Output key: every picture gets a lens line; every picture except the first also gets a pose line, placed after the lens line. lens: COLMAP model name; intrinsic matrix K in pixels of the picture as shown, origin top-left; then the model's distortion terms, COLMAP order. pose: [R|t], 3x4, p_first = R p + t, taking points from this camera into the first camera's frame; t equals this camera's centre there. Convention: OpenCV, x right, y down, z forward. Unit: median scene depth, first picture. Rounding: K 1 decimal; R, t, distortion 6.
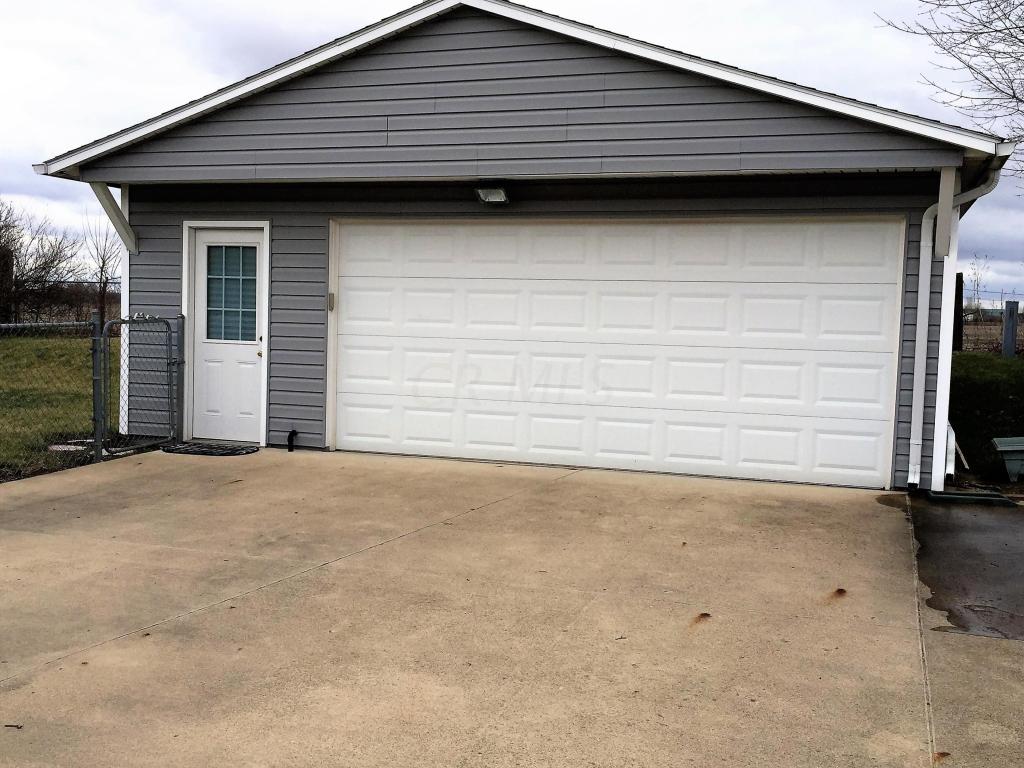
lens RADIAL K [[1123.6, 0, 515.8], [0, 1123.6, 374.6], [0, 0, 1]] dist [0.030846, 0.000000]
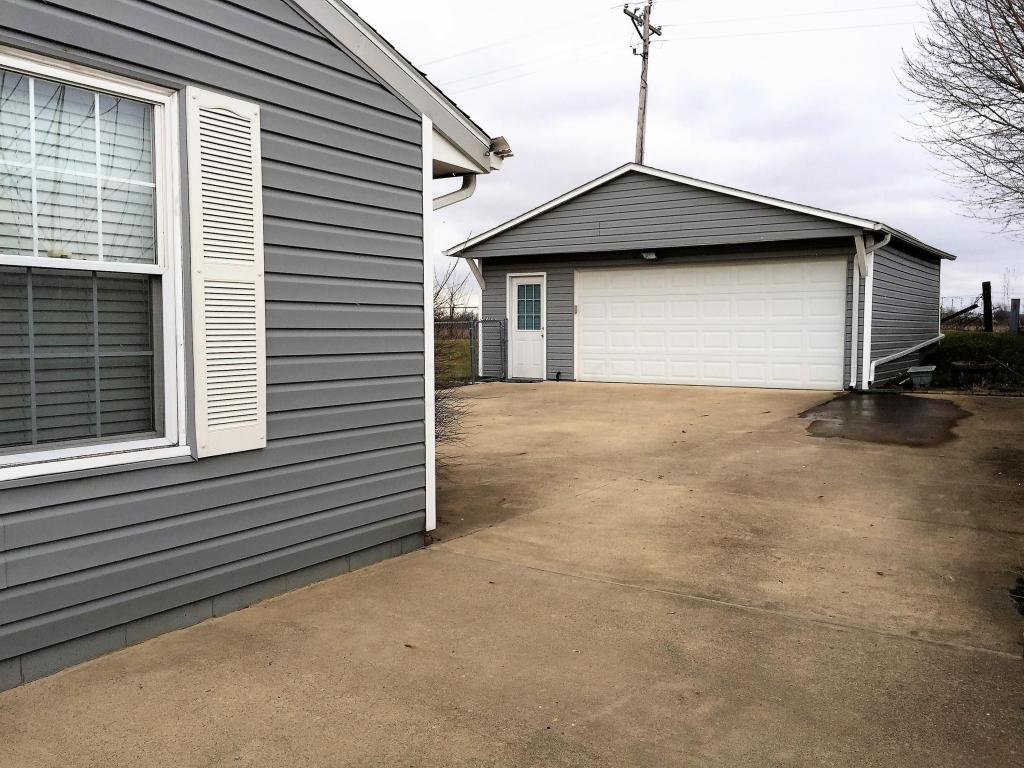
lens RADIAL K [[875.8, 0, 514.6], [0, 875.8, 389.3], [0, 0, 1]] dist [0.078843, -0.103884]
pose [[0.968275, -0.009571, -0.249703, 0.132075], [0.013873, 0.999784, 0.015474, 0.057282], [0.249501, -0.018447, 0.968199, -0.611559]]
